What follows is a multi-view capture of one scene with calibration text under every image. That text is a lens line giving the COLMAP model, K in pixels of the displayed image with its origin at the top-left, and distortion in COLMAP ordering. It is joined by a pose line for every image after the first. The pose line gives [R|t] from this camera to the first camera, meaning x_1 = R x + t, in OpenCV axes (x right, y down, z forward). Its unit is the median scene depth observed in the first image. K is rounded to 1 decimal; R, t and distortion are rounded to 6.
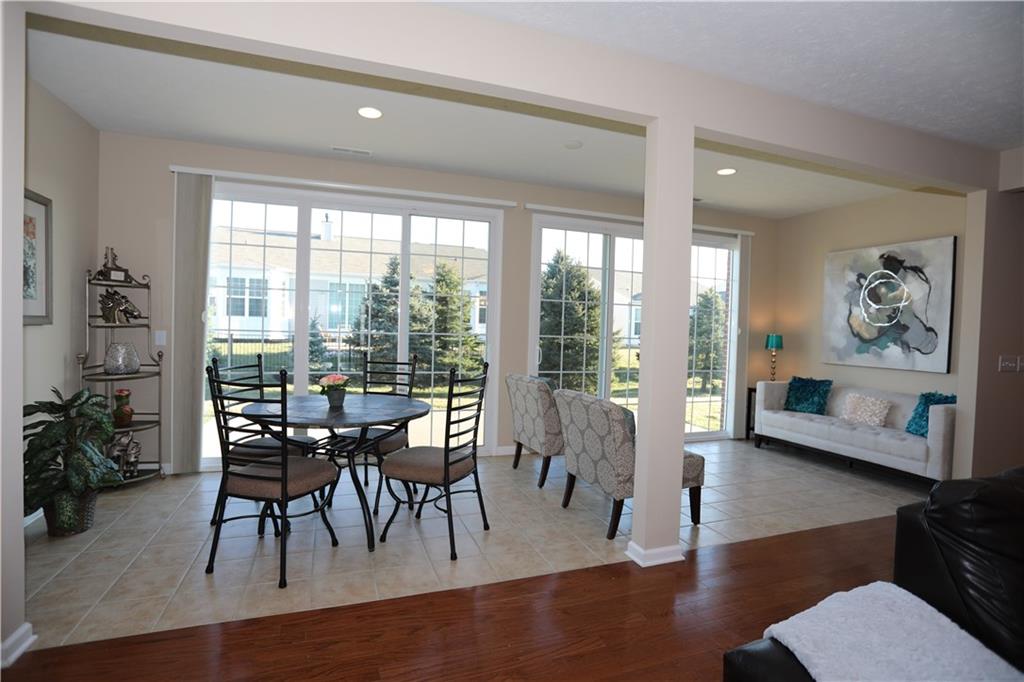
lens RADIAL K [[501.2, 0, 512.0], [0, 501.2, 341.0], [0, 0, 1]] dist [-0.012154, 0.000183]
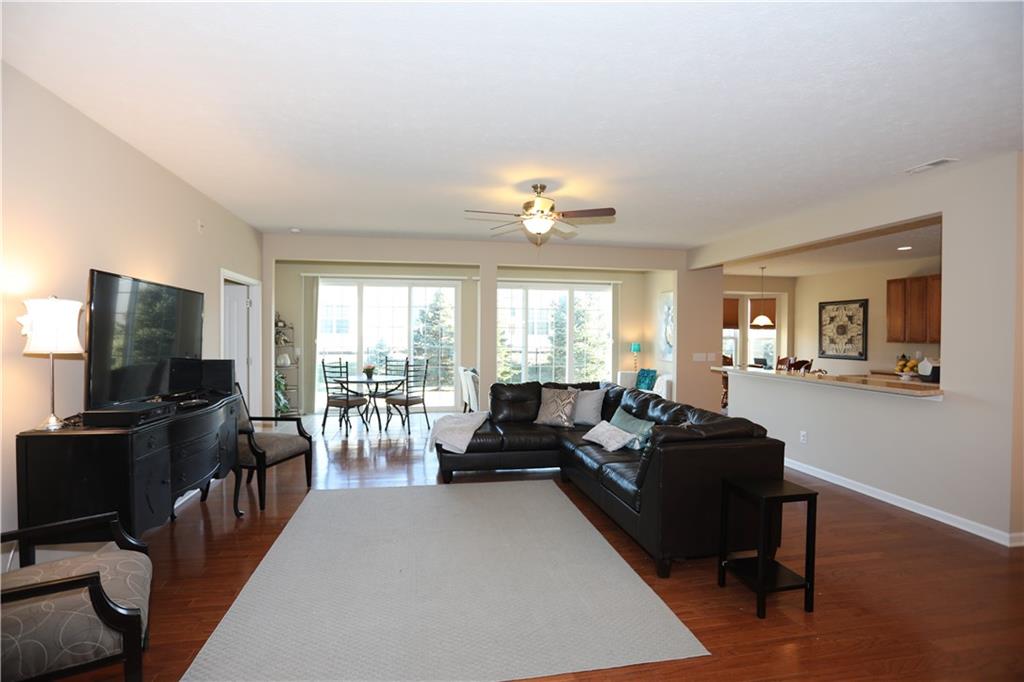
lens RADIAL K [[501.2, 0, 512.0], [0, 501.2, 341.0], [0, 0, 1]] dist [-0.012154, 0.000183]
pose [[0.988905, -0.020112, -0.147184, 0.419851], [0.017306, 0.999644, -0.020317, 0.007065], [0.147541, 0.017544, 0.988900, -0.790631]]
